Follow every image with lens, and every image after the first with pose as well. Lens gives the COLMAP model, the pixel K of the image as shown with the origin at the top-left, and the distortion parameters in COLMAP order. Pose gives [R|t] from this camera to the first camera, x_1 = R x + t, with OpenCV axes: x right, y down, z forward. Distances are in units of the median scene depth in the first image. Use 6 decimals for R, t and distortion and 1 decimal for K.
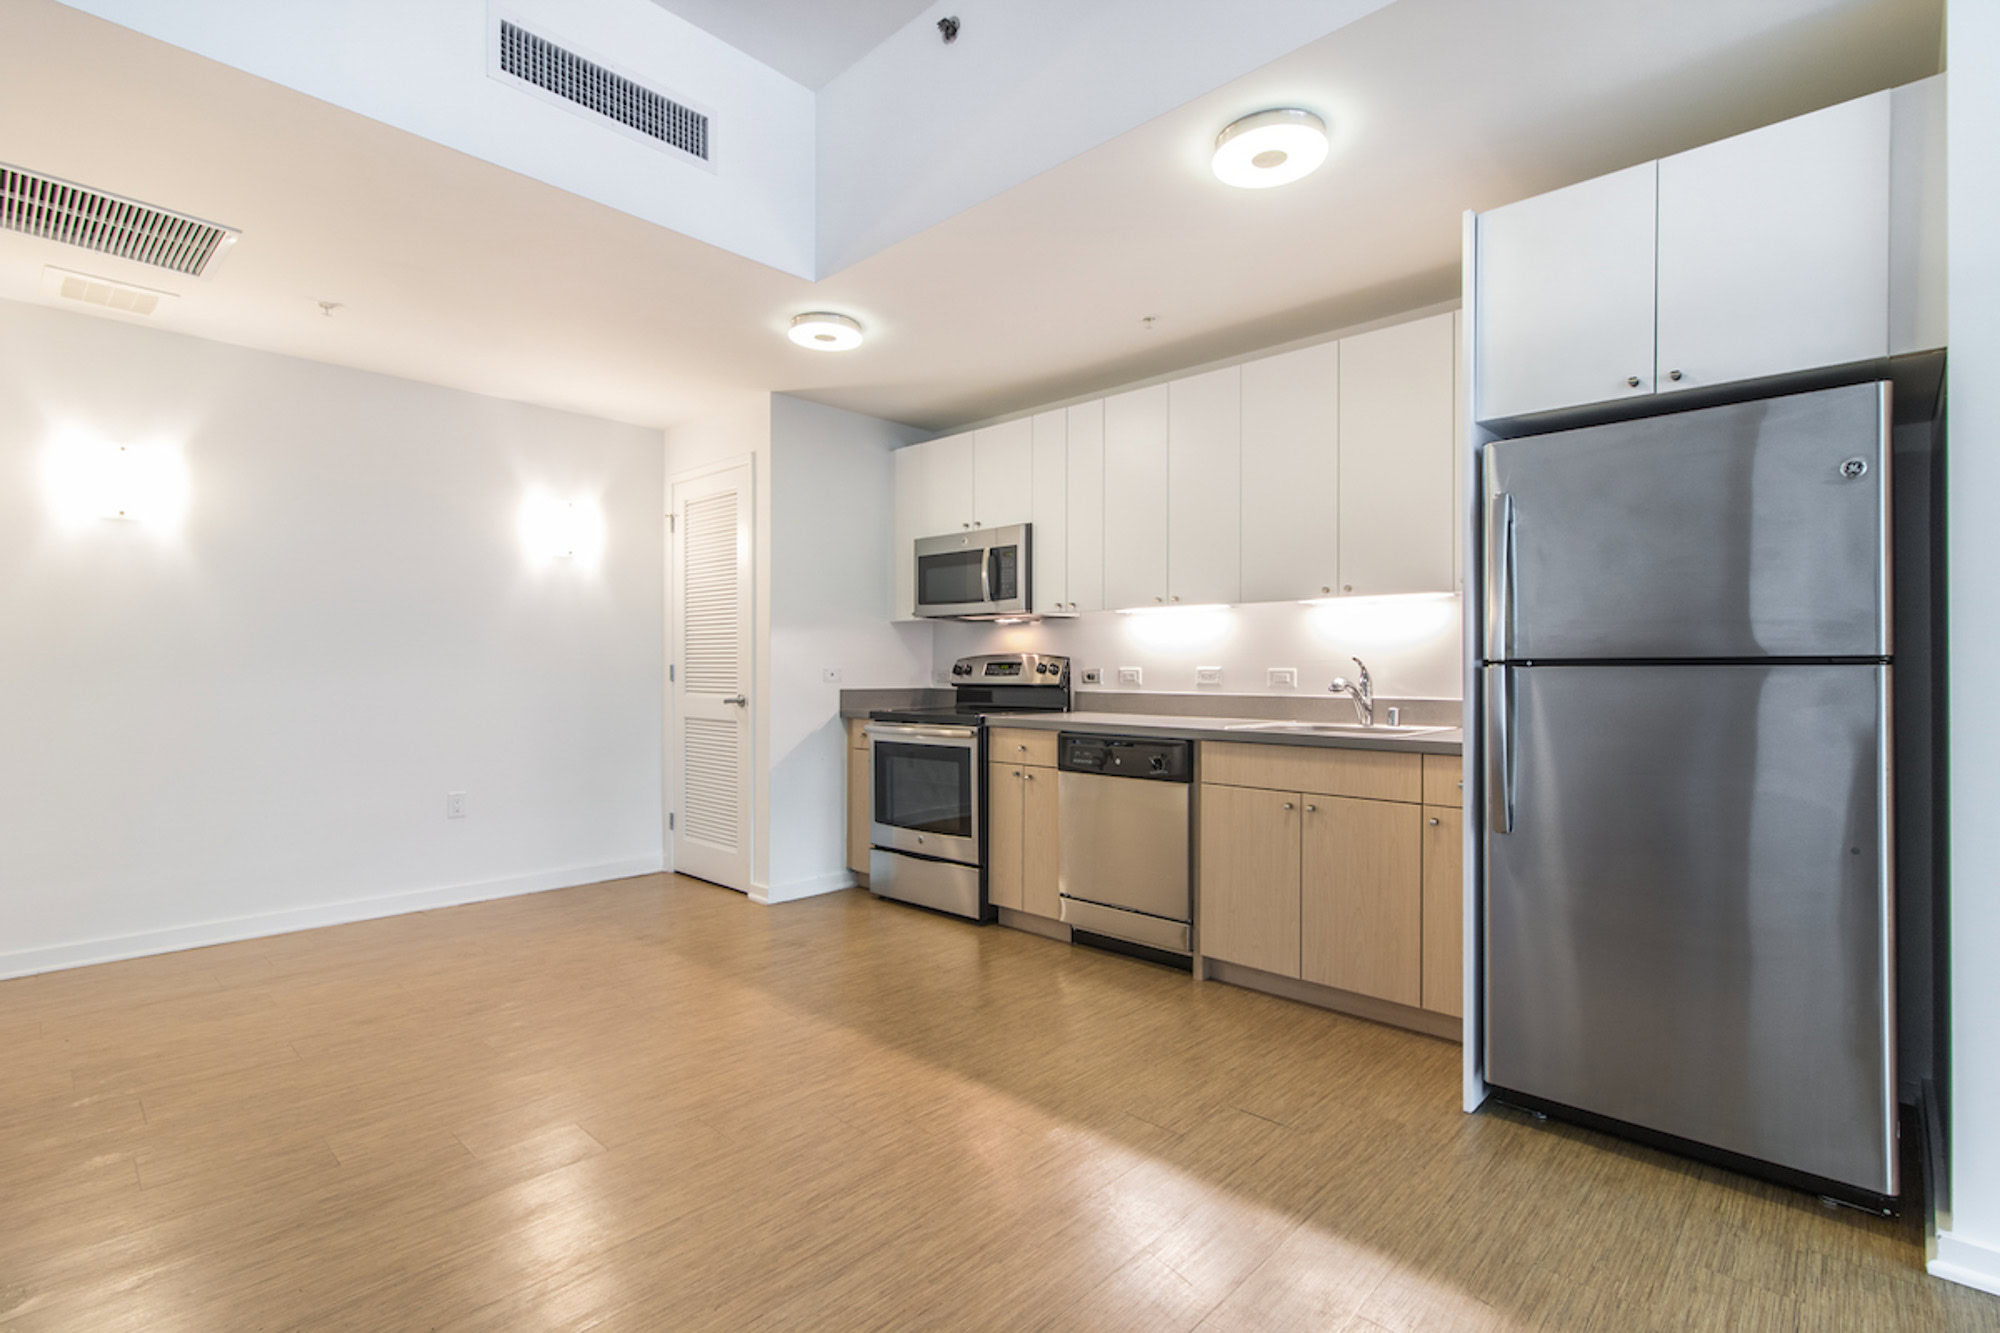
lens RADIAL K [[929.6, 0, 1000.0], [0, 929.6, 666.5], [0, 0, 1]] dist [0.000038, 0.000005]
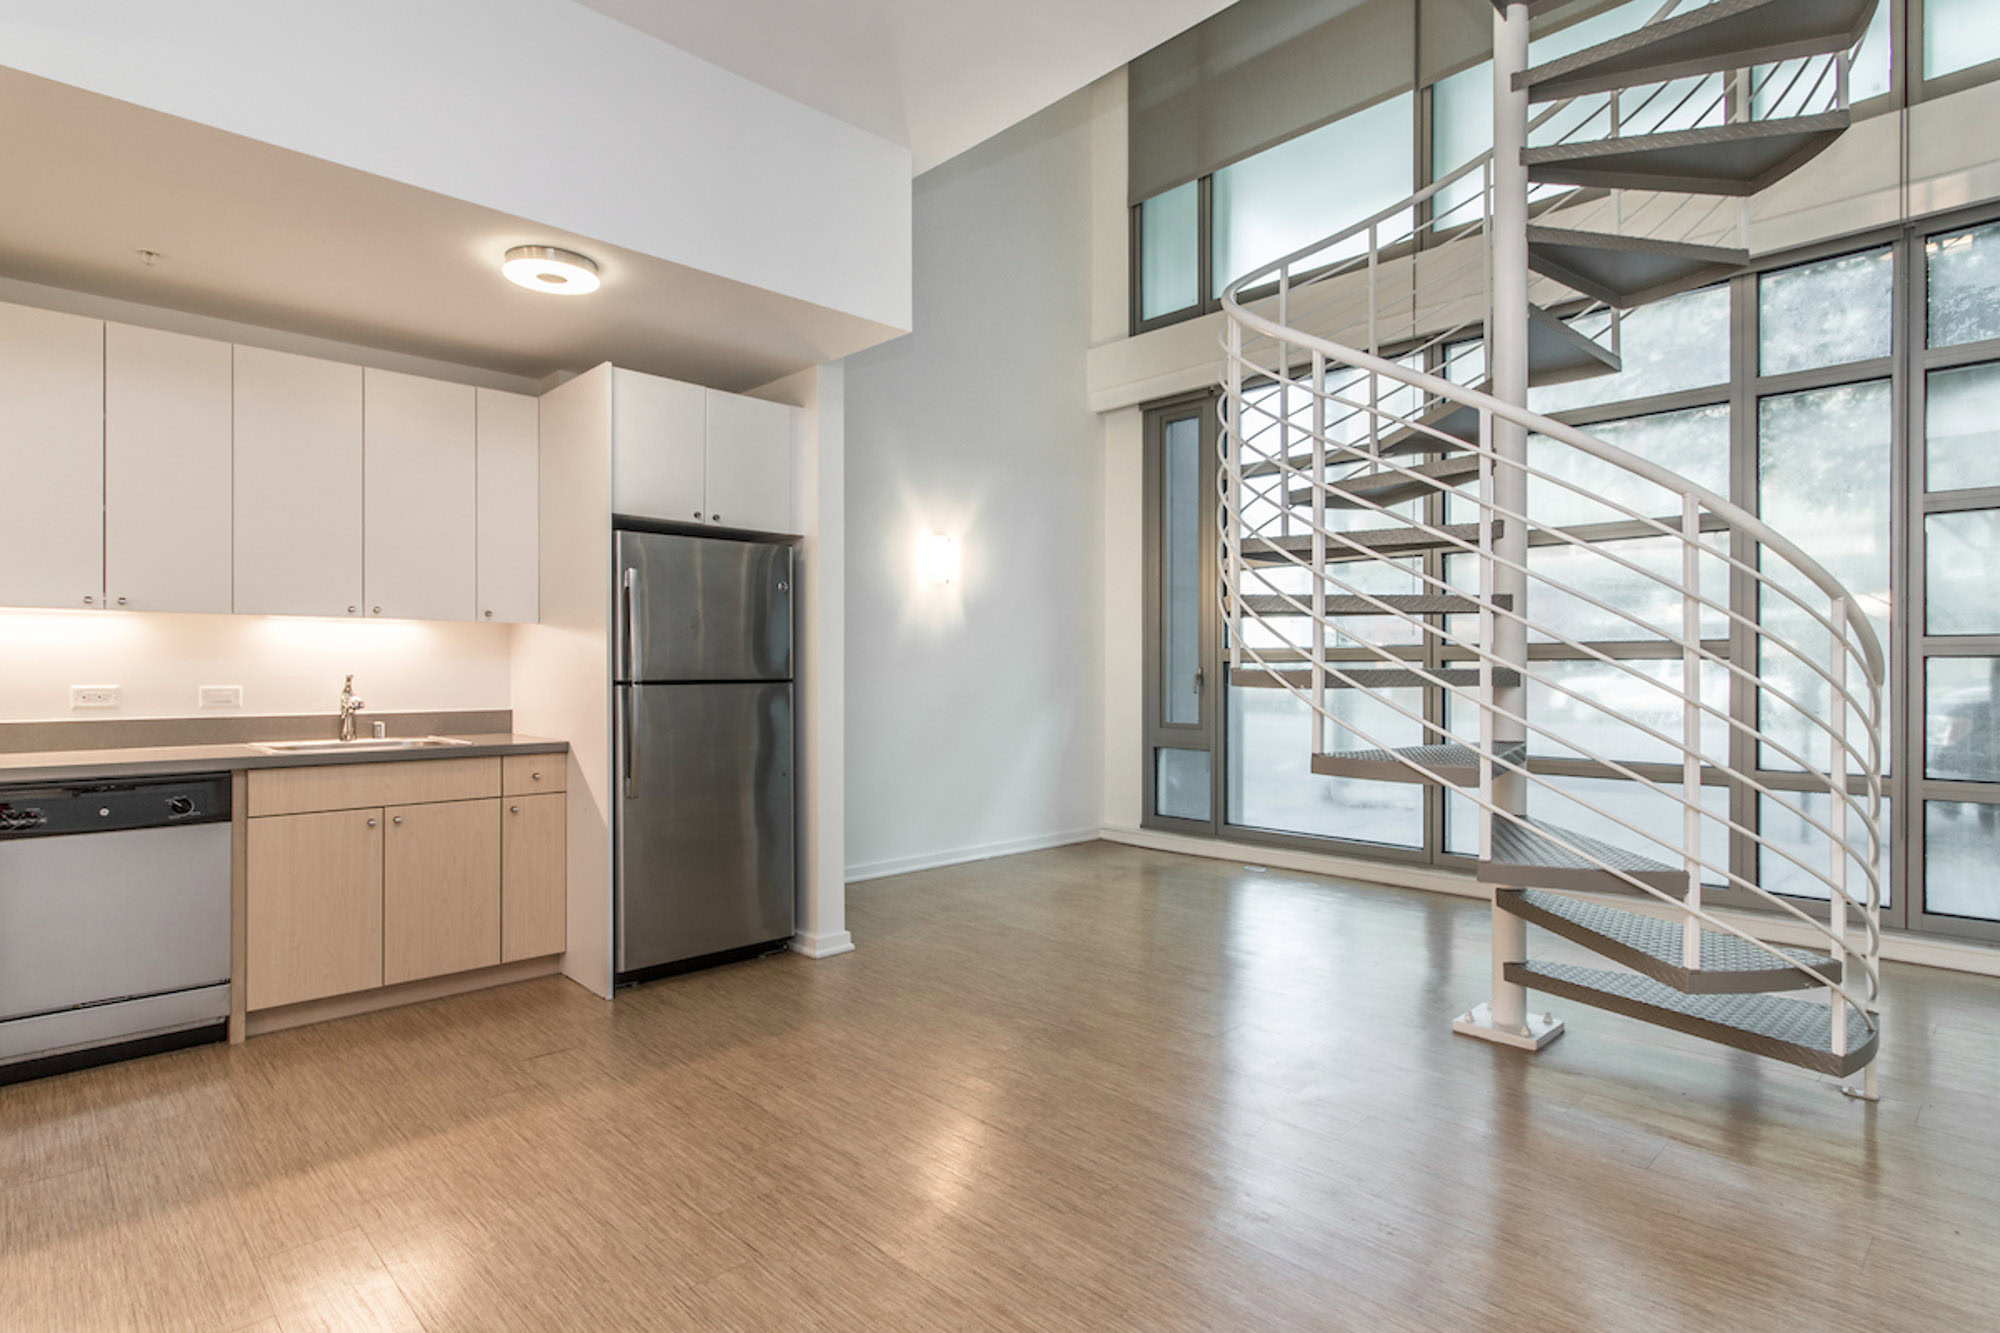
lens RADIAL K [[1020.2, 0, 1000.0], [0, 1020.2, 666.5], [0, 0, 1]] dist [0.004575, 0.001591]
pose [[0.042573, -0.000097, 0.999093, -0.612514], [-0.004942, 0.999988, 0.000308, -0.019808], [-0.999081, -0.004951, 0.042572, 0.199966]]
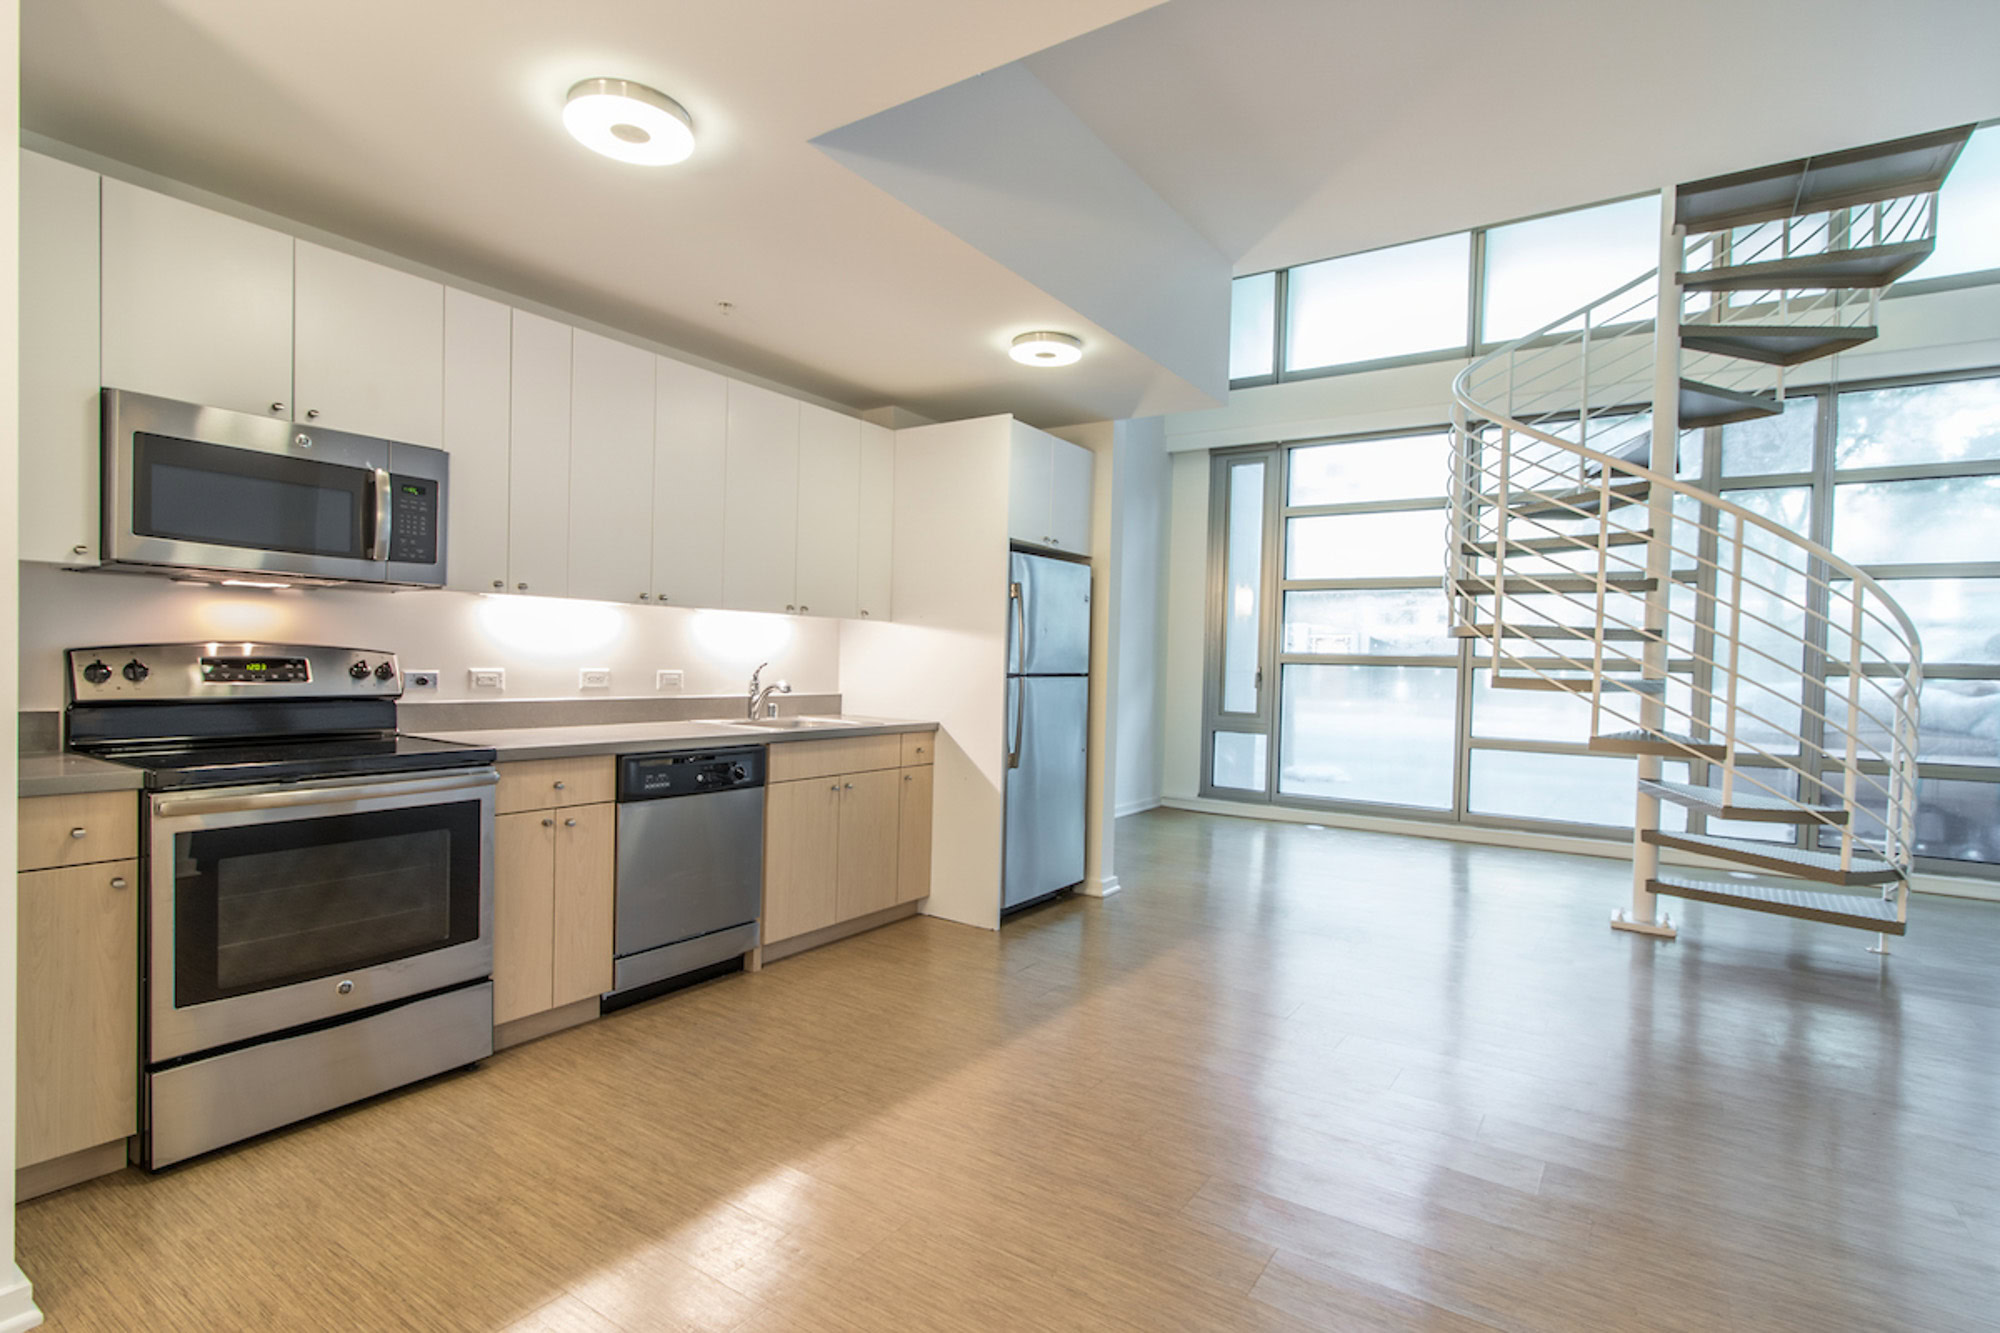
lens RADIAL K [[957.2, 0, 1025.2], [0, 957.2, 676.7], [0, 0, 1]] dist [0.000166, 0.000235]
pose [[-0.176109, -0.022613, 0.984111, -0.759532], [-0.029638, 0.999405, 0.017661, -0.020575], [-0.983924, -0.026057, -0.176675, 0.759953]]
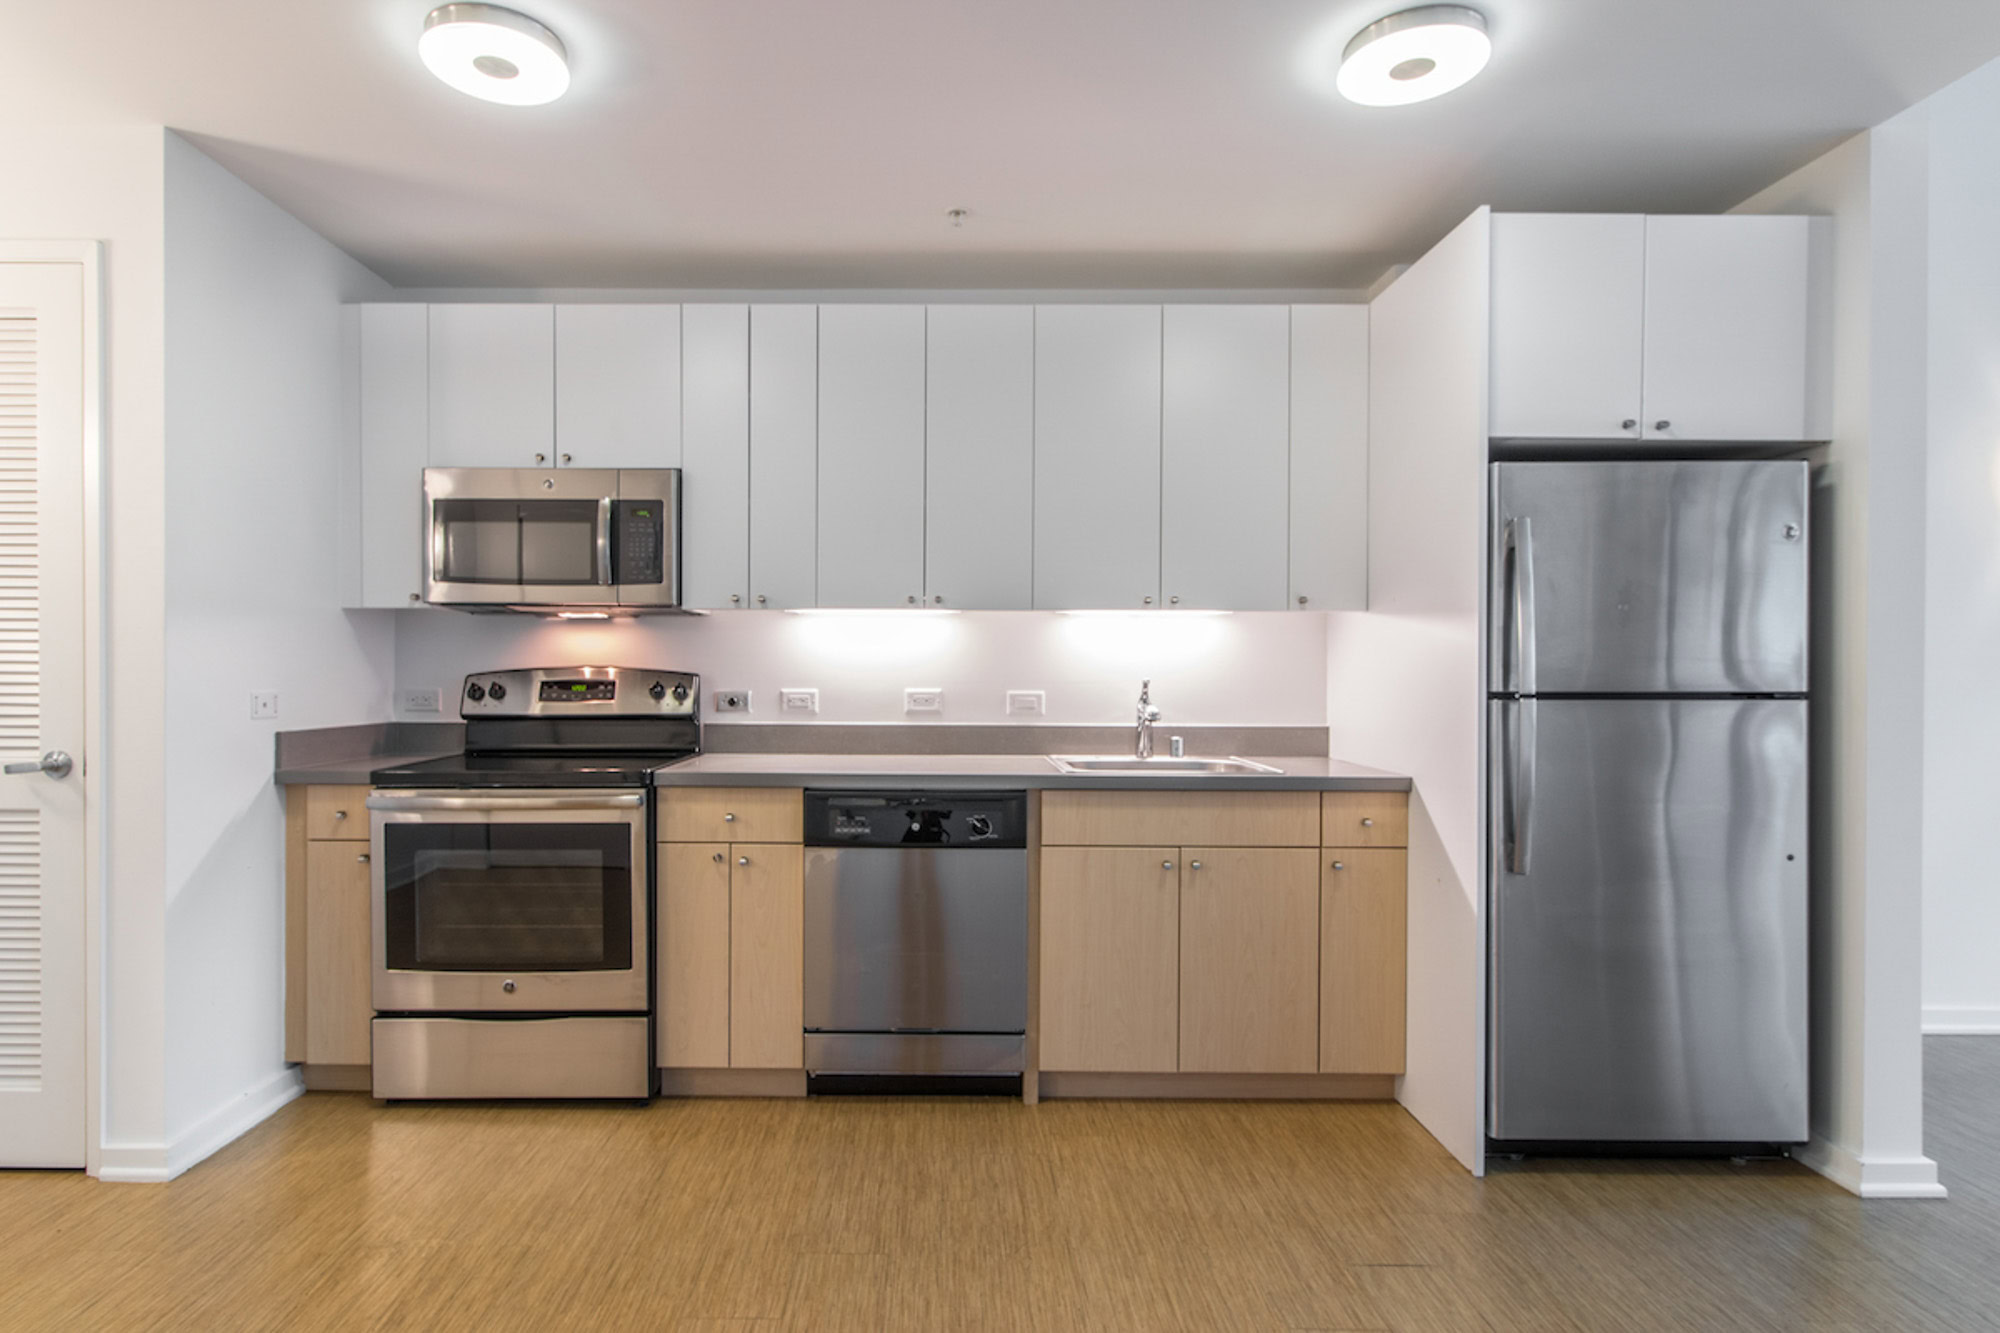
lens RADIAL K [[1071.4, 0, 932.2], [0, 1071.4, 676.2], [0, 0, 1]] dist [0.000884, 0.000081]
pose [[0.731947, -0.001486, 0.681360, -0.375148], [-0.005876, 0.999947, 0.008493, -0.017719], [-0.681336, -0.010220, 0.731900, 0.349805]]
